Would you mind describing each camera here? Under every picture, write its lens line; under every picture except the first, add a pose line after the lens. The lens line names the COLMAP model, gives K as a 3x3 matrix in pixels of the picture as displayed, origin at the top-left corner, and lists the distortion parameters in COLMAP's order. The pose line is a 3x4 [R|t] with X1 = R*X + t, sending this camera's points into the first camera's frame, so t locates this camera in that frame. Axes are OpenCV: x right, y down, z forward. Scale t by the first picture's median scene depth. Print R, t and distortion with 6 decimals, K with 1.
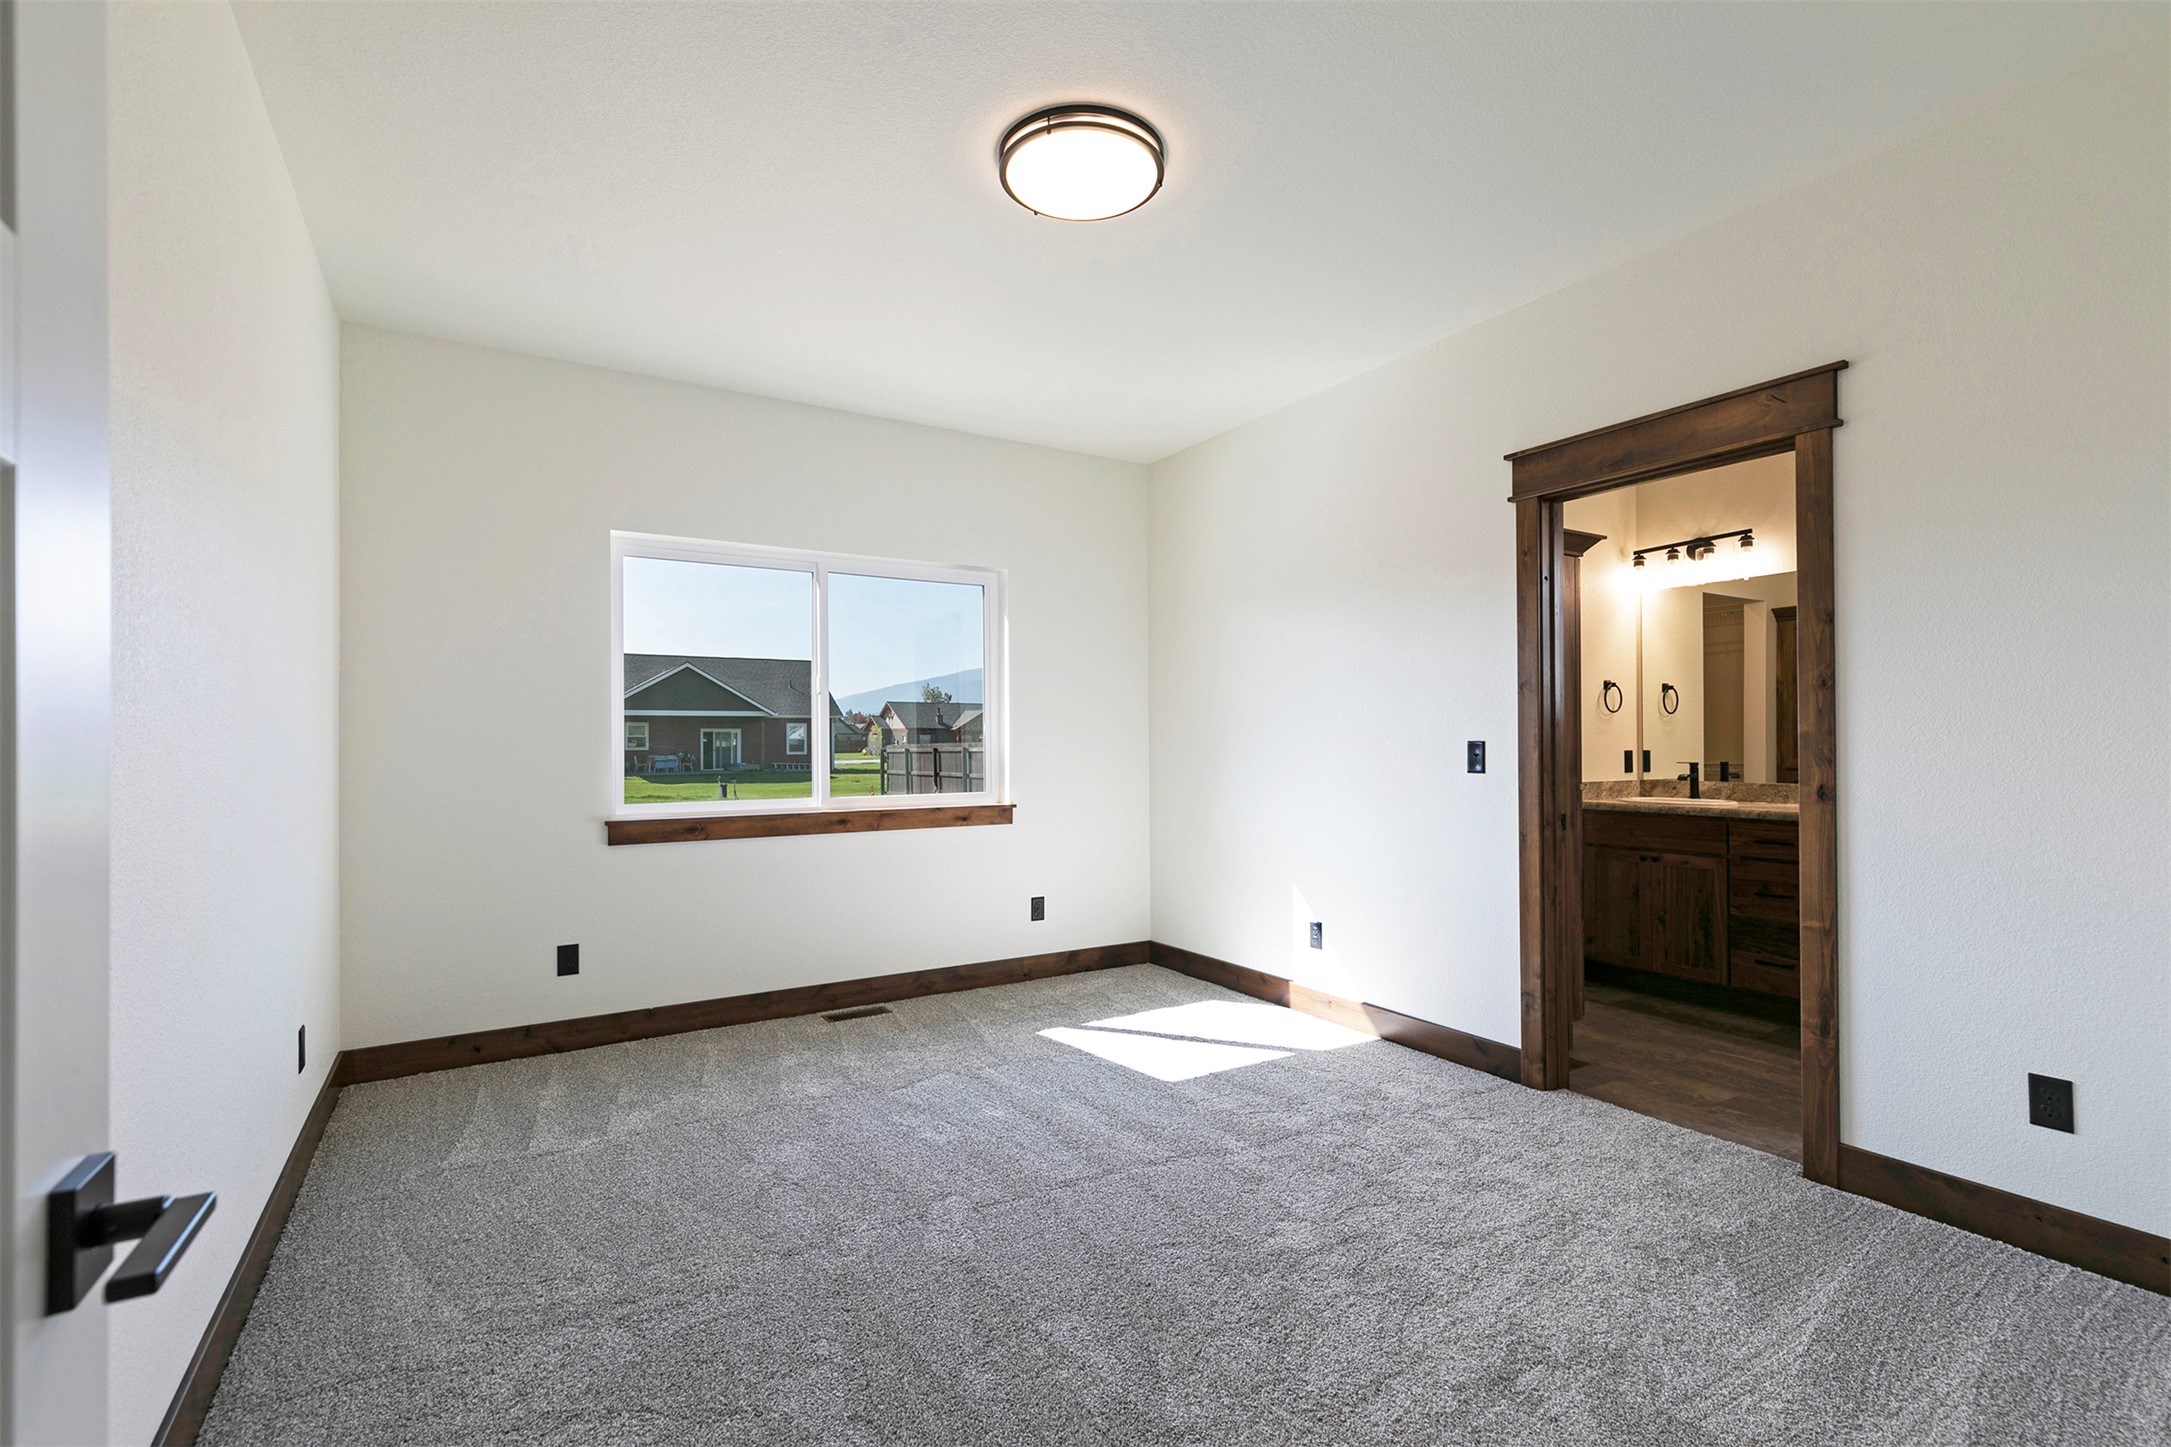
lens RADIAL K [[982.7, 0, 1092.4], [0, 982.7, 730.6], [0, 0, 1]] dist [0.011985, -0.002508]
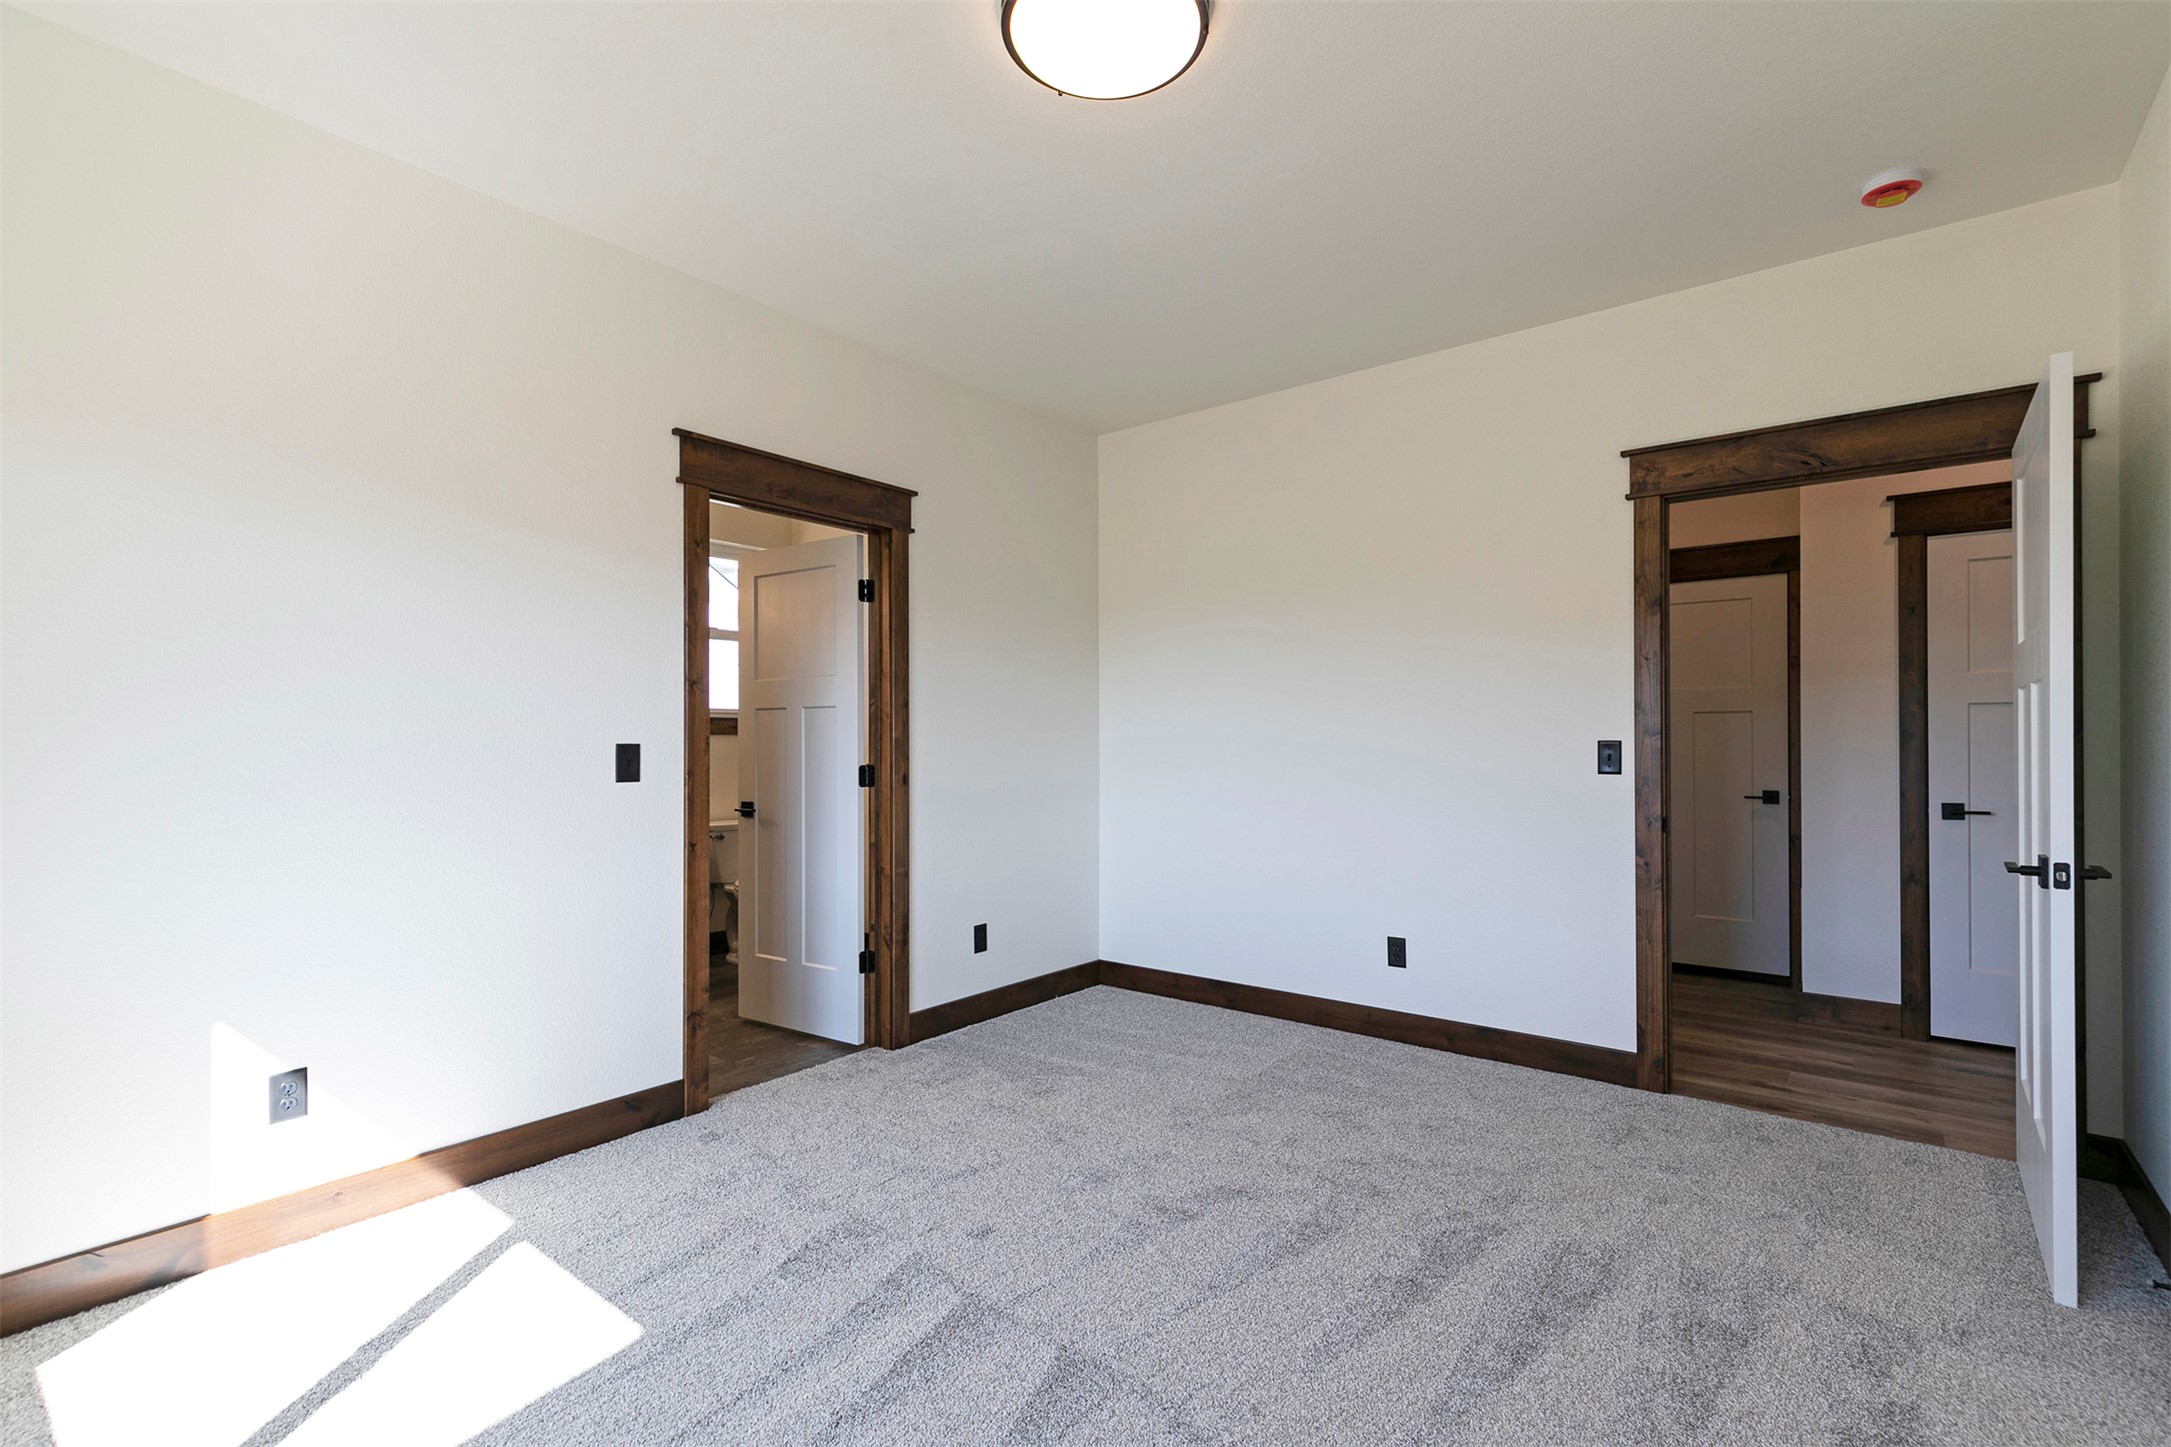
lens RADIAL K [[982.7, 0, 1078.7], [0, 982.7, 742.1], [0, 0, 1]] dist [0.011985, -0.002508]
pose [[-0.326064, 0.007733, 0.945316, -0.573807], [-0.003214, 0.999952, -0.009288, 0.016580], [-0.945342, -0.006067, -0.326023, 0.980514]]
